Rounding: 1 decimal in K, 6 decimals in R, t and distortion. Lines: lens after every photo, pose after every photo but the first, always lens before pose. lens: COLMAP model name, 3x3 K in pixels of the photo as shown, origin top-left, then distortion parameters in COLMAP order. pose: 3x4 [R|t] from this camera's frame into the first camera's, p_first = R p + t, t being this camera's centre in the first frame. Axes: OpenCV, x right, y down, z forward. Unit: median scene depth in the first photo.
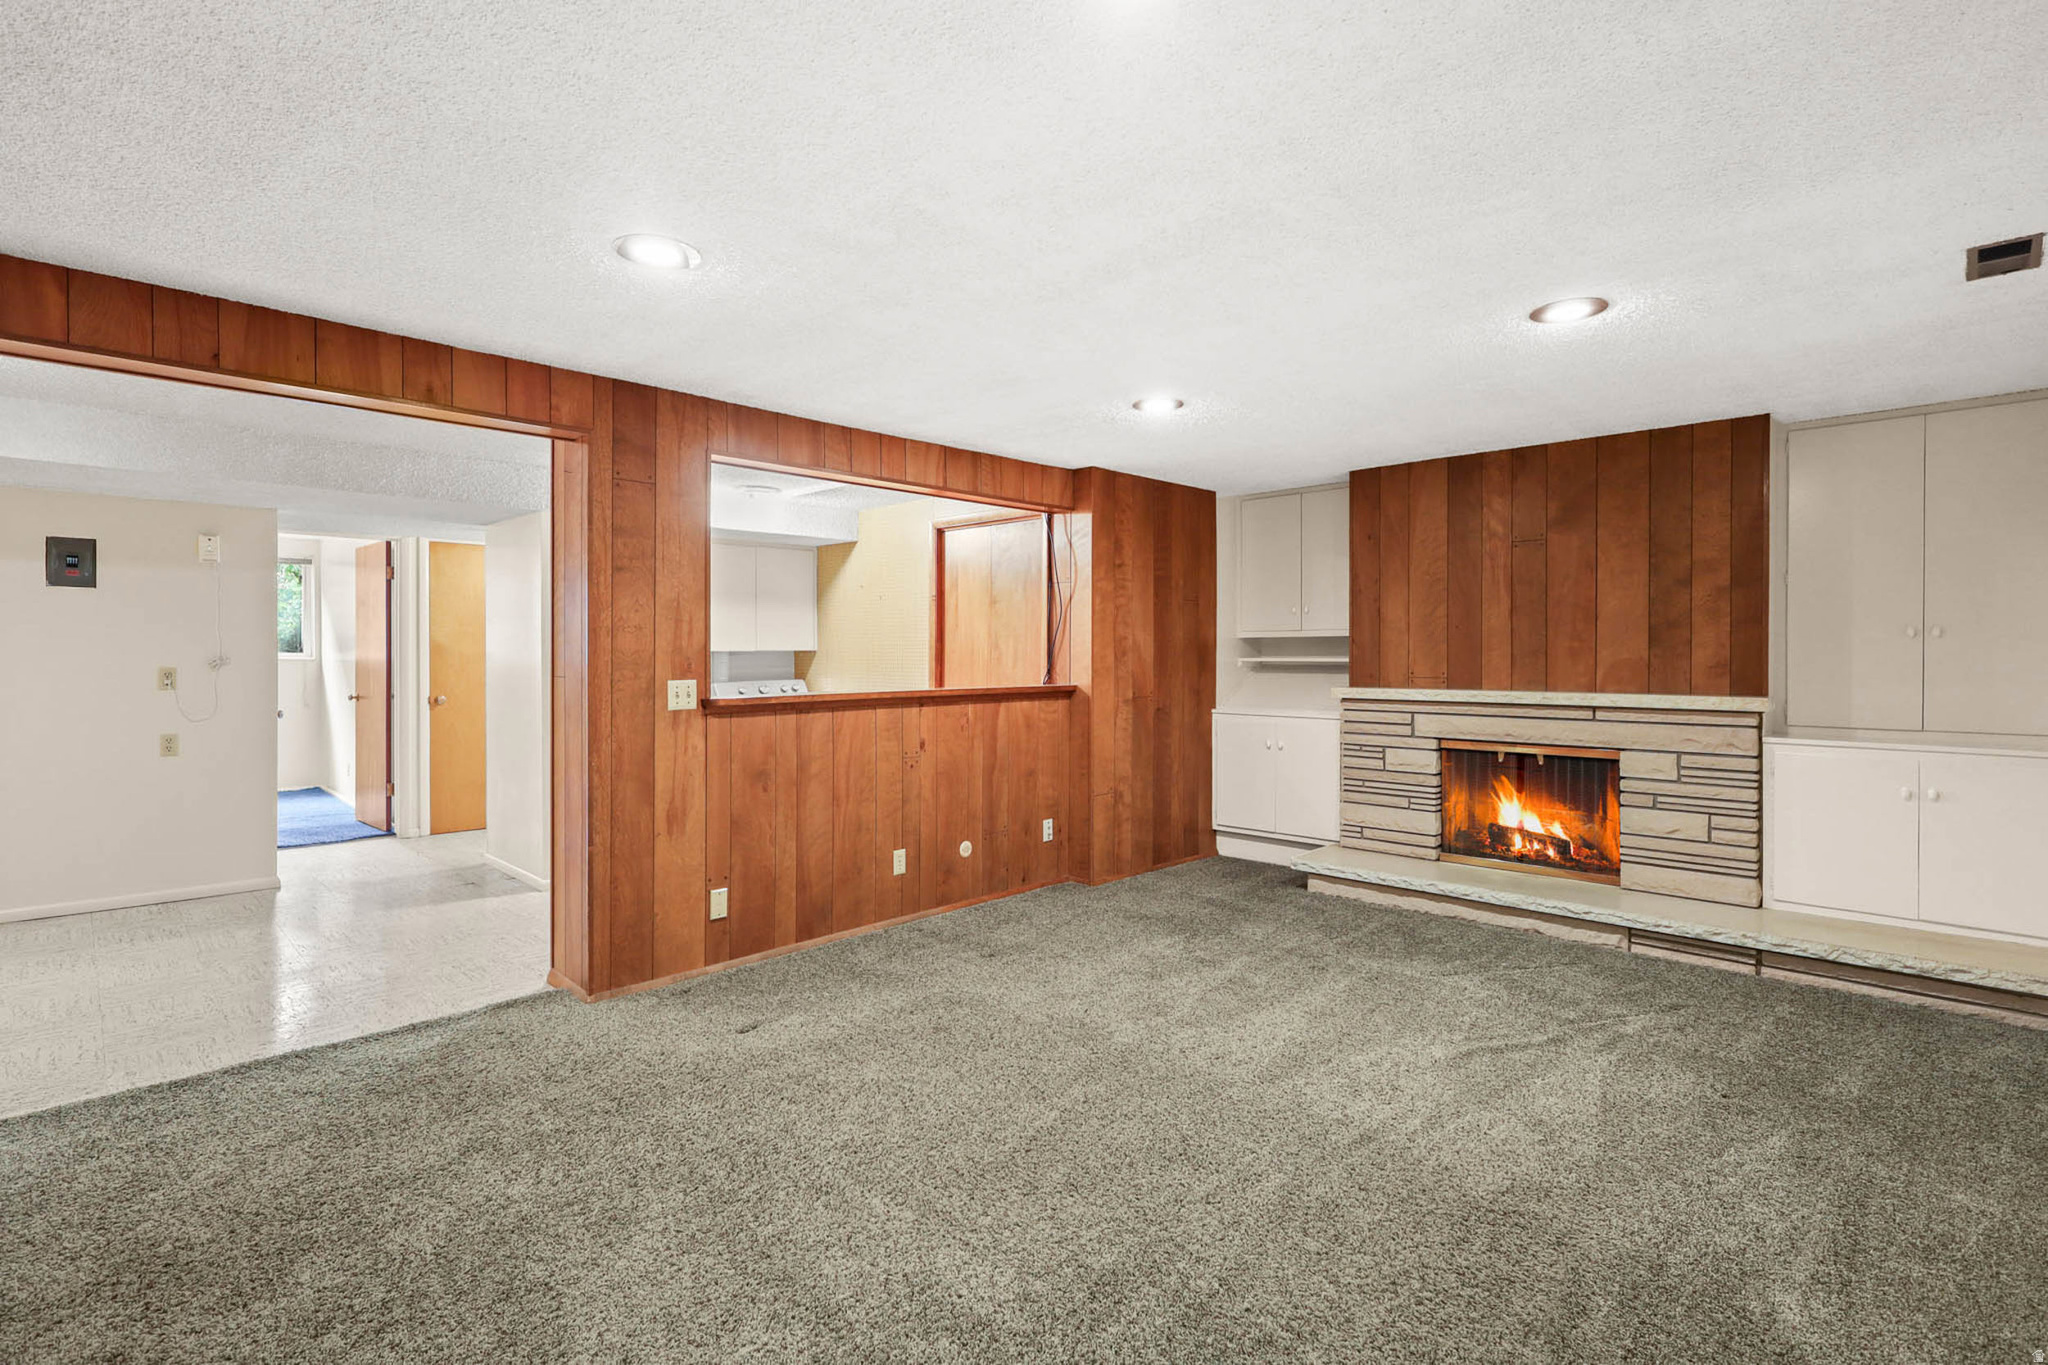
lens RADIAL K [[958.9, 0, 1025.2], [0, 958.9, 663.6], [0, 0, 1]] dist [-0.003024, 0.000985]
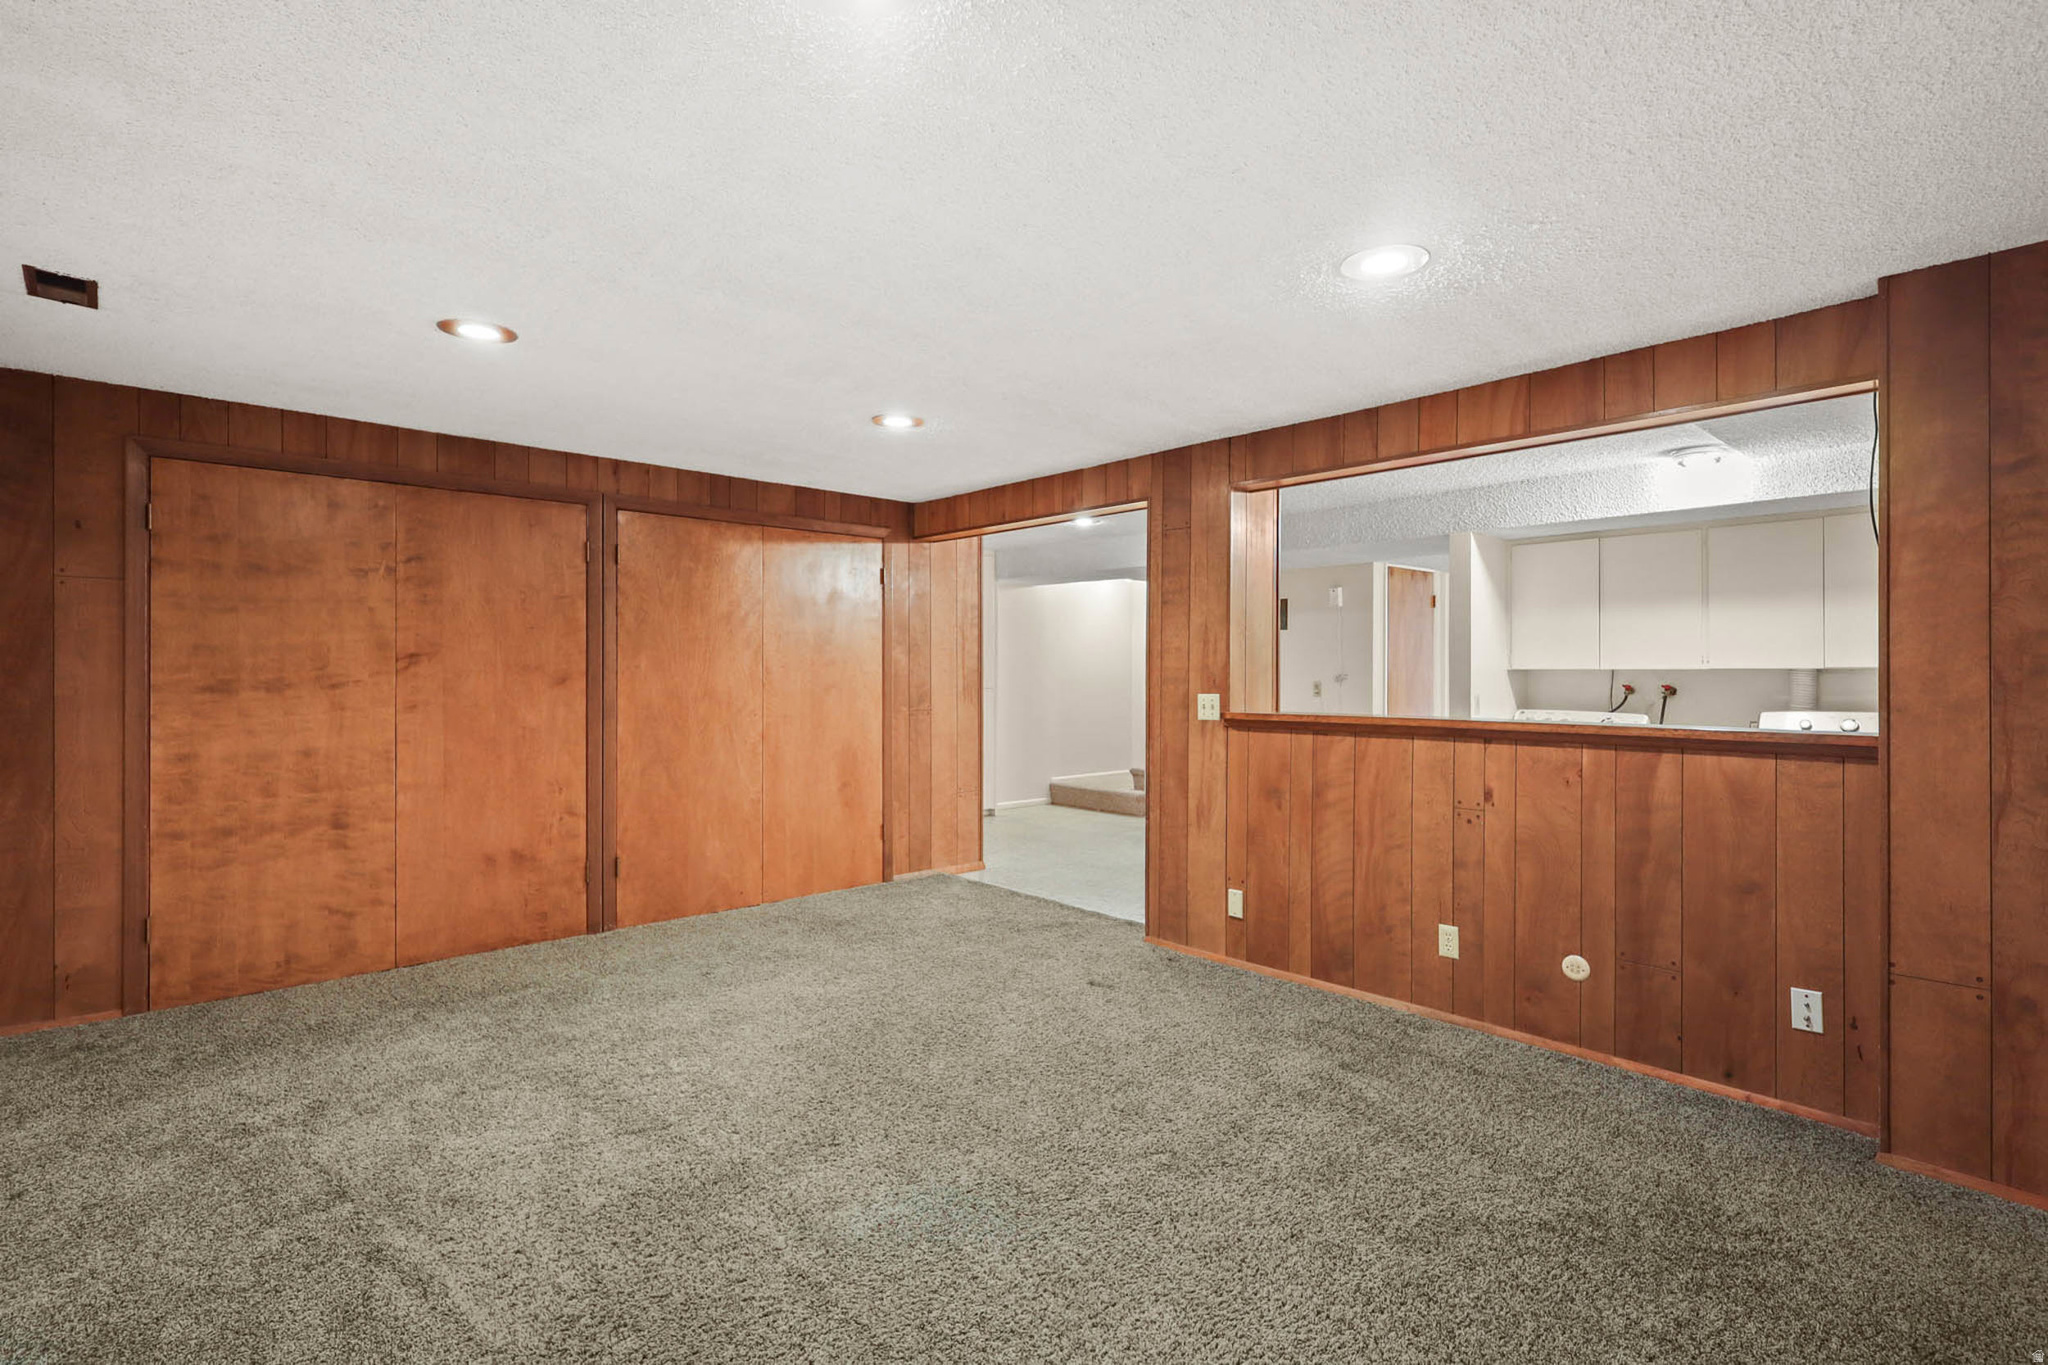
lens RADIAL K [[958.9, 0, 1021.9], [0, 958.9, 675.5], [0, 0, 1]] dist [-0.003024, 0.000985]
pose [[-0.042865, 0.007162, -0.999055, 0.752376], [-0.010754, 0.999913, 0.007629, -0.010552], [0.999023, 0.011071, -0.042784, 0.792013]]
